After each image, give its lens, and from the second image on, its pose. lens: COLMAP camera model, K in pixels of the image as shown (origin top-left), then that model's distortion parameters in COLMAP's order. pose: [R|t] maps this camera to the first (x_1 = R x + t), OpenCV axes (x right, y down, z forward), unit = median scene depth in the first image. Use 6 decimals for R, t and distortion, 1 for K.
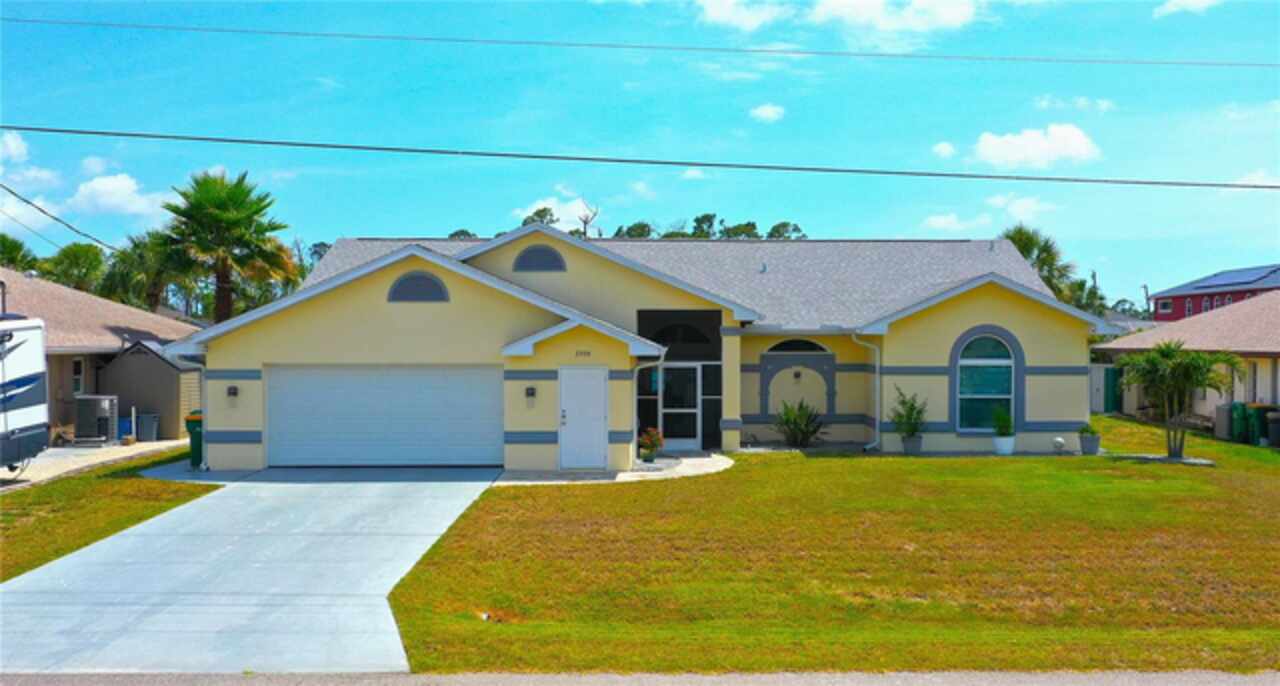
lens RADIAL K [[1180.4, 0, 639.6], [0, 1180.4, 346.1], [0, 0, 1]] dist [-0.006008, 0.000000]
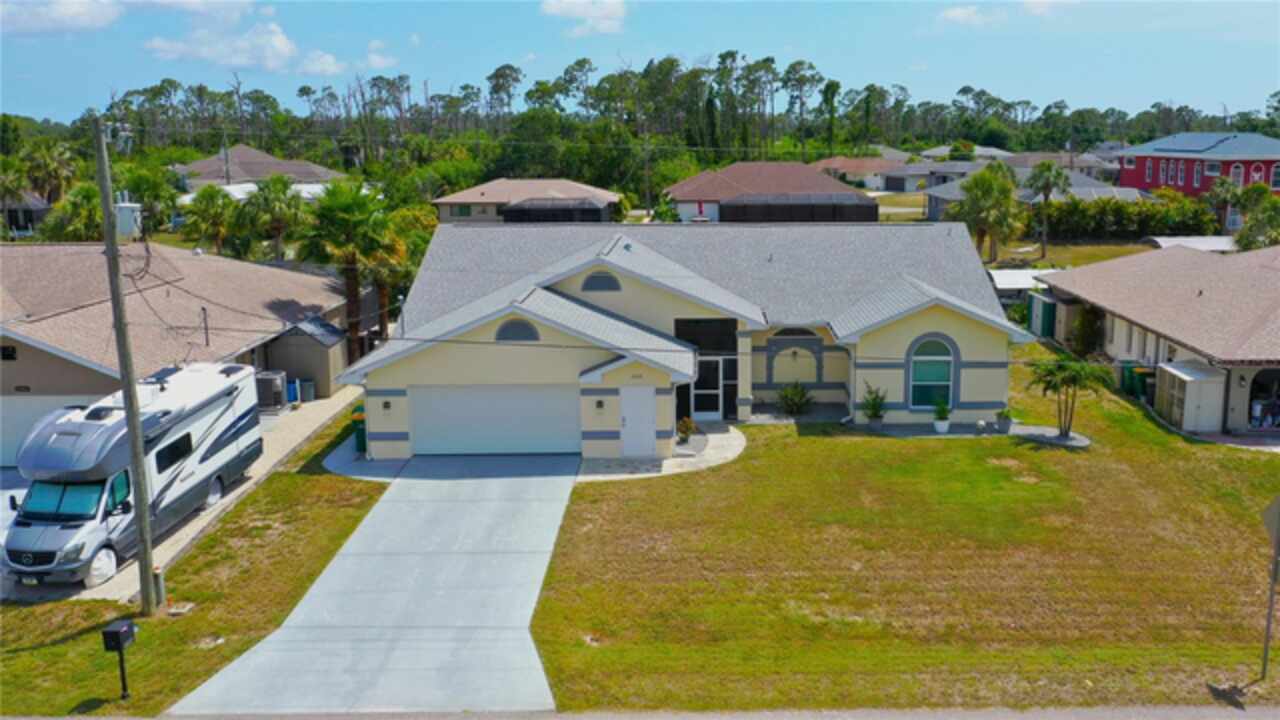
lens RADIAL K [[1037.9, 0, 664.9], [0, 1037.9, 332.0], [0, 0, 1]] dist [0.002954, -0.008519]
pose [[0.999898, -0.012235, -0.007323, -0.004685], [0.013183, 0.988952, 0.147646, -0.197948], [0.005435, -0.147728, 0.989013, -0.178090]]
